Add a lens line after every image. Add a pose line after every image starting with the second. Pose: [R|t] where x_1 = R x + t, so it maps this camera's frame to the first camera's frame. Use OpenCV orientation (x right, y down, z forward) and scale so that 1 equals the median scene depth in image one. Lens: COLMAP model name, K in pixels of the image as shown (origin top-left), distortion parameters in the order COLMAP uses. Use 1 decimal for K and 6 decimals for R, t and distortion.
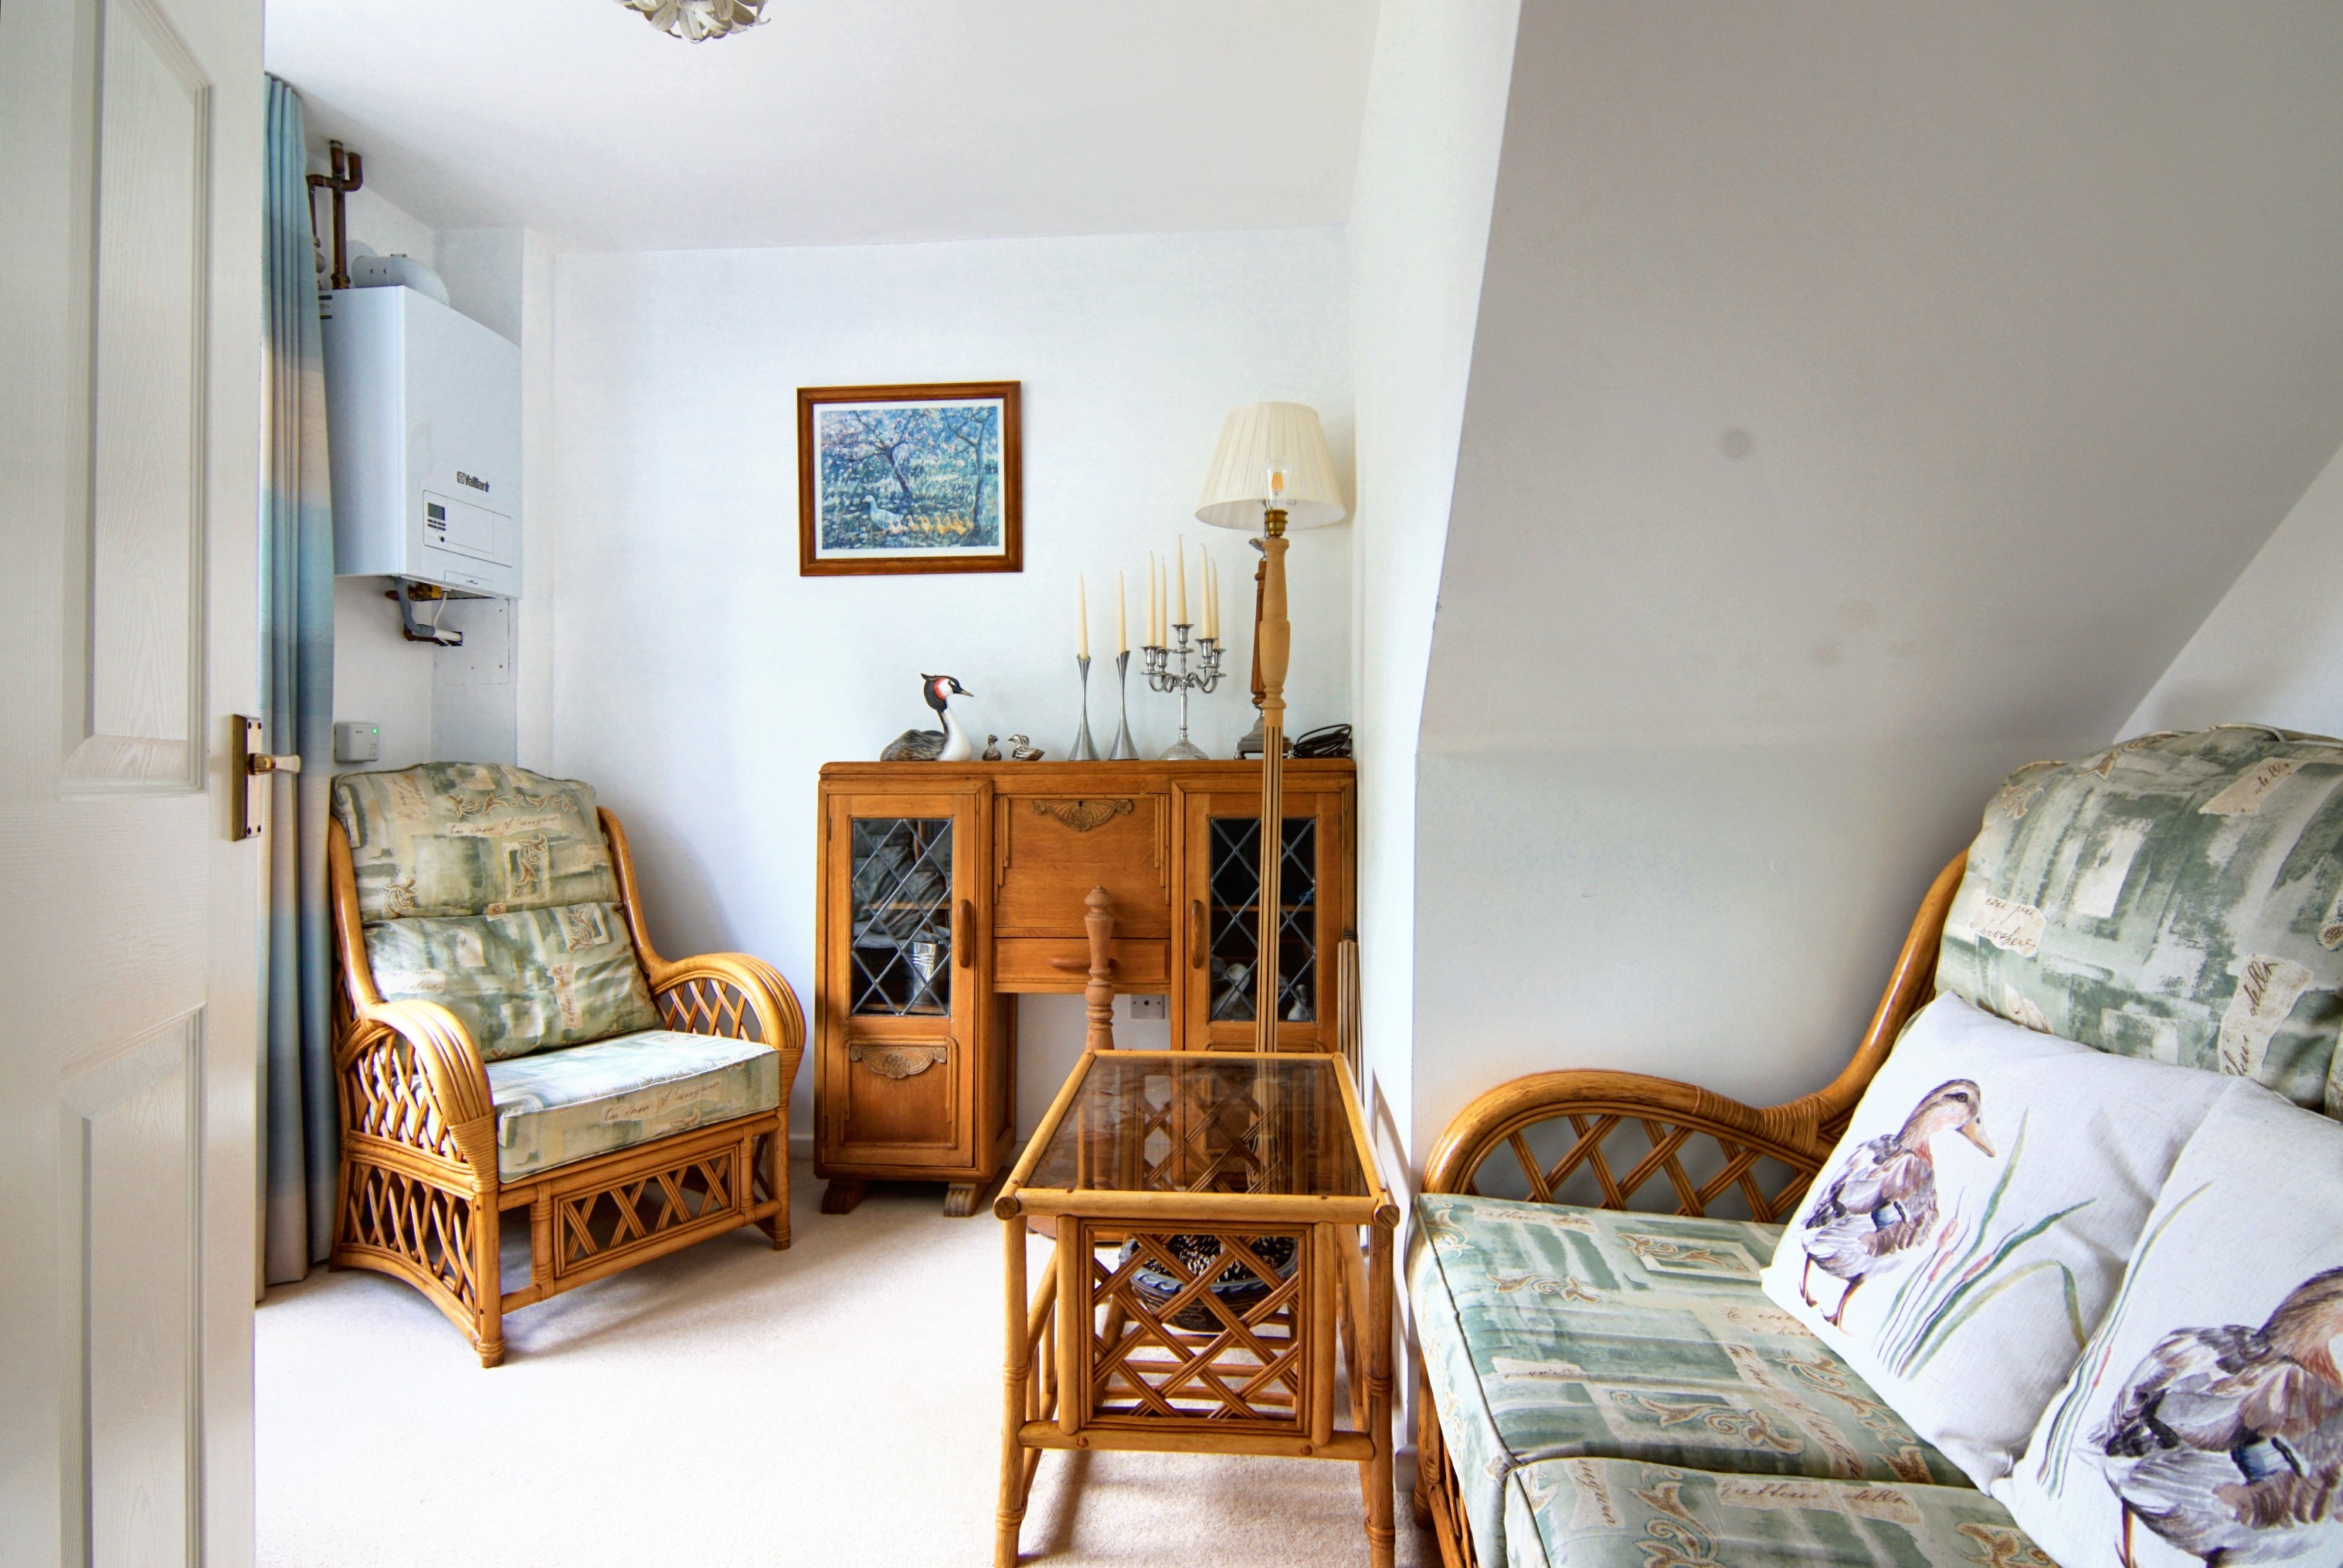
lens RADIAL K [[1119.3, 0, 1171.5], [0, 1119.3, 784.0], [0, 0, 1]] dist [0.028524, -0.000105]
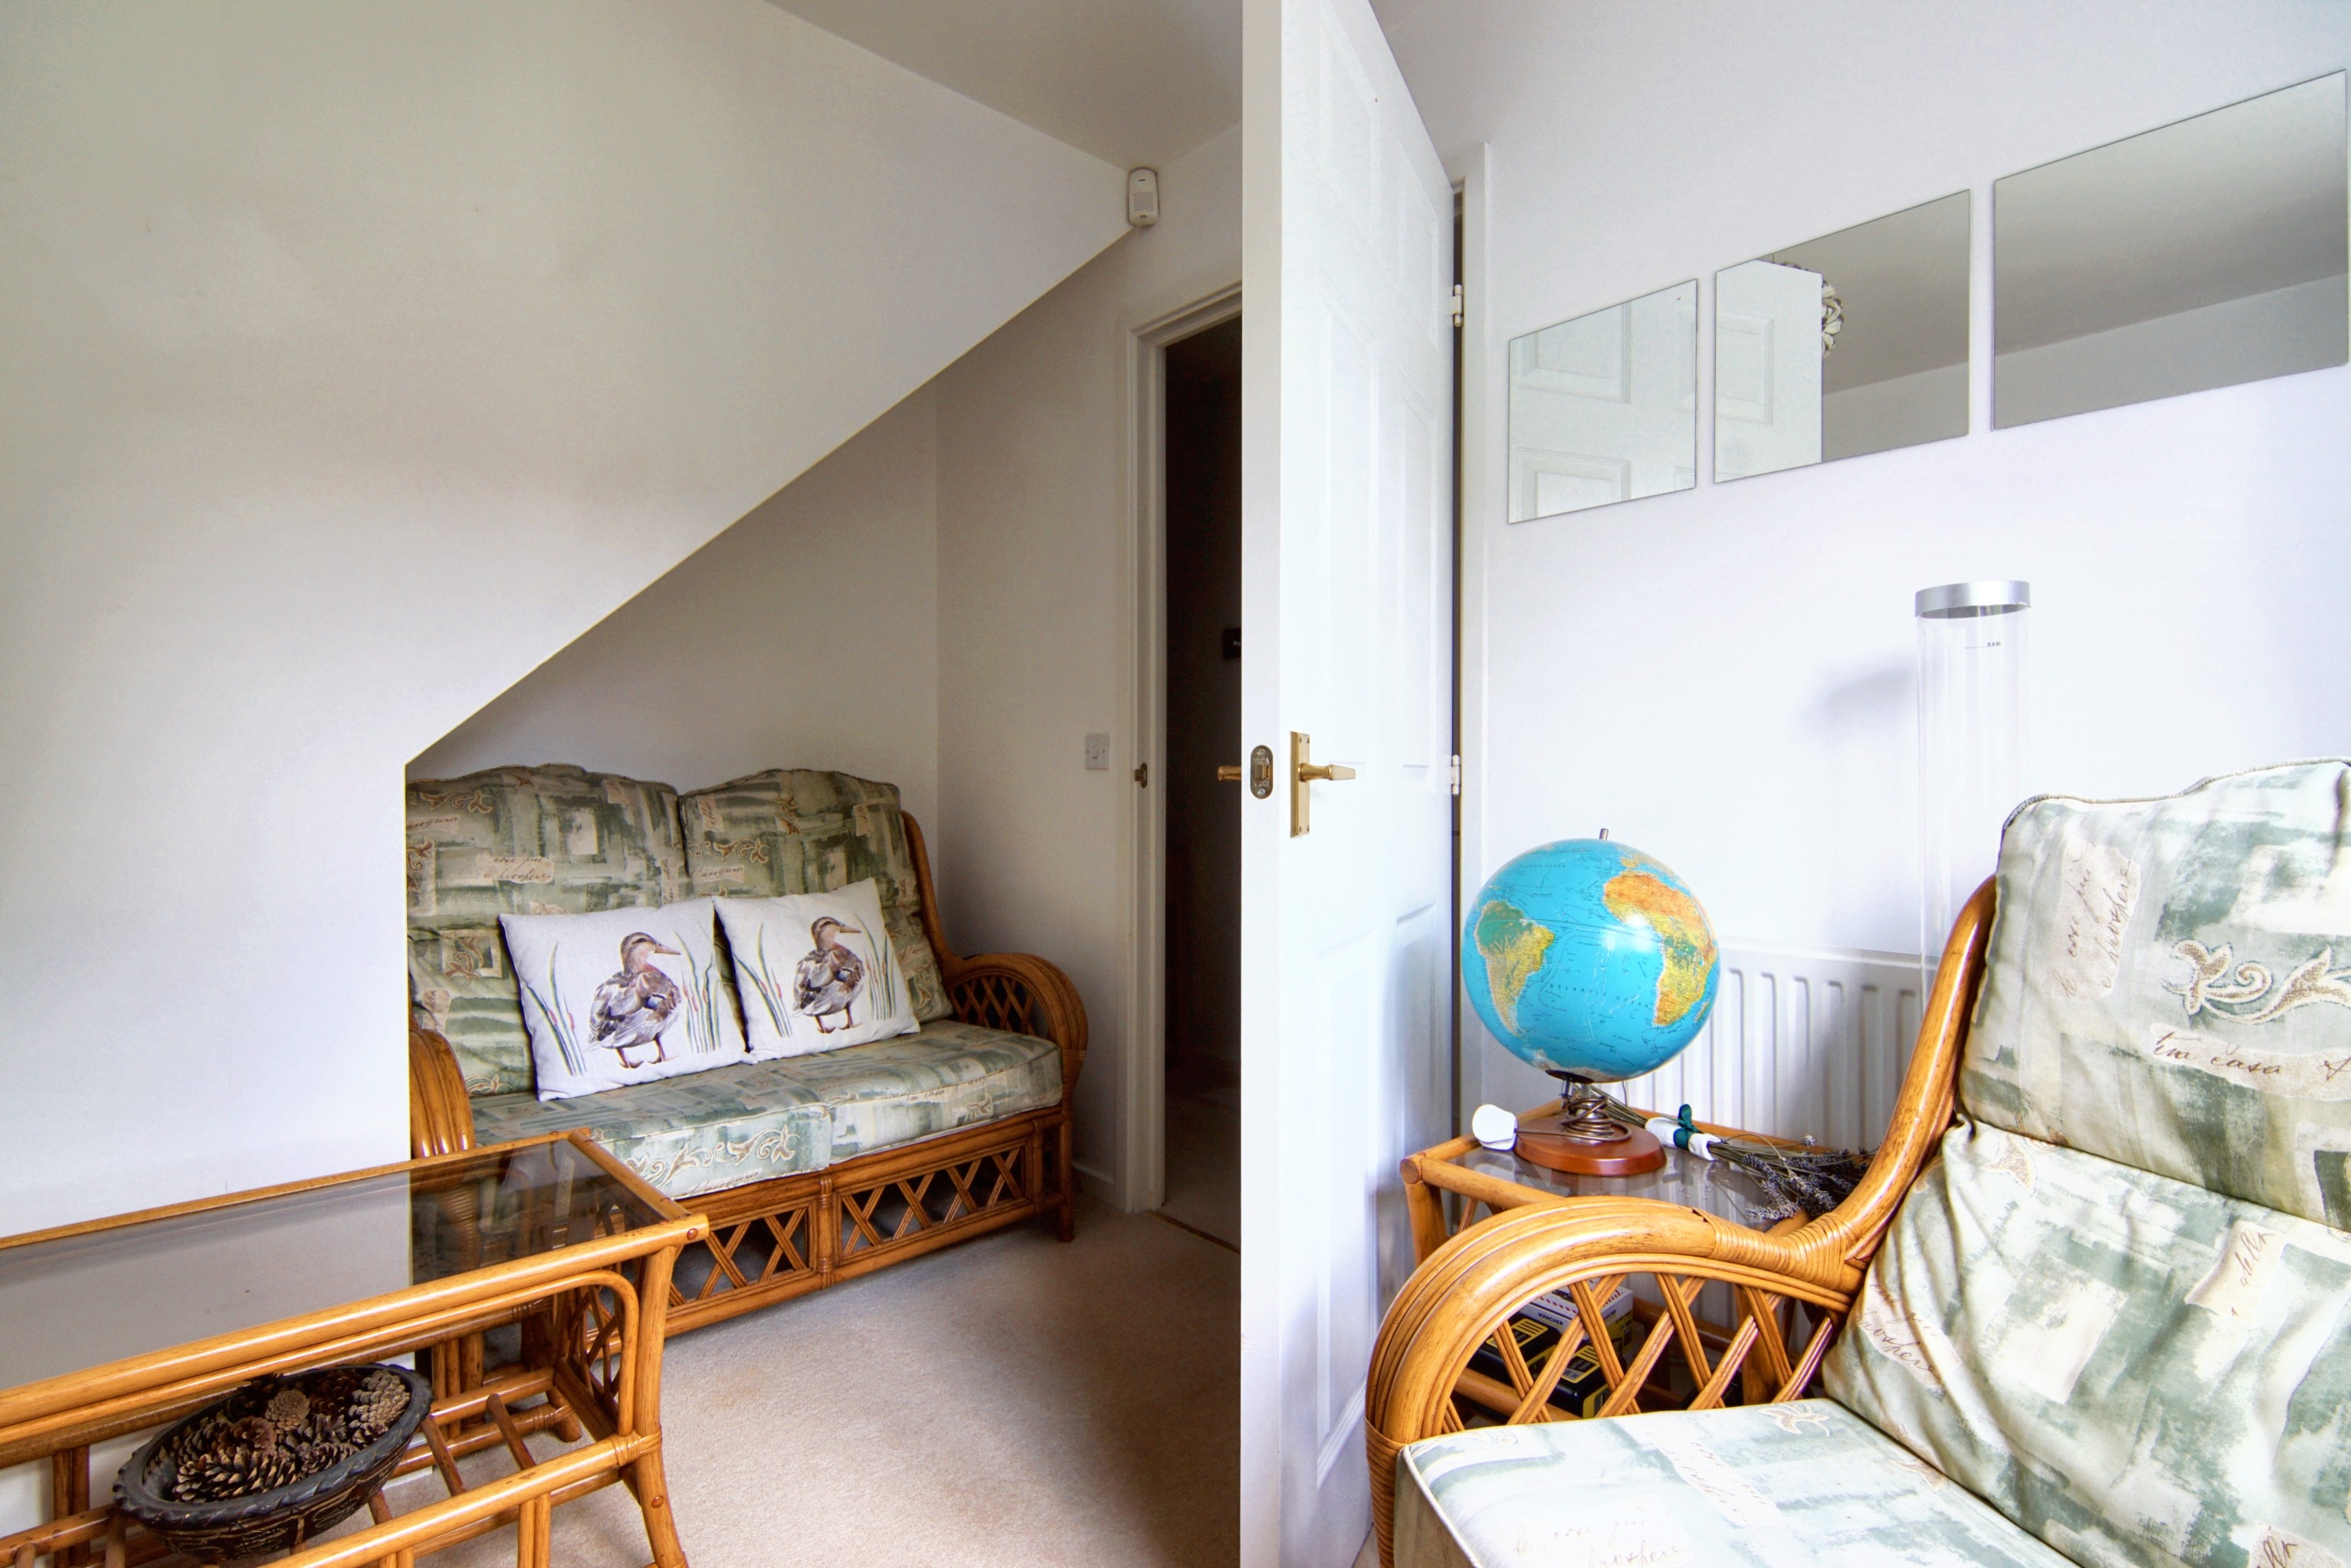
lens RADIAL K [[1123.3, 0, 1175.5], [0, 1123.3, 784.0], [0, 0, 1]] dist [0.028524, -0.000105]
pose [[-0.720763, 0.000264, 0.693182, -1.471778], [0.004429, 0.999981, 0.004224, -0.017609], [-0.693168, 0.006115, -0.720750, 1.835376]]
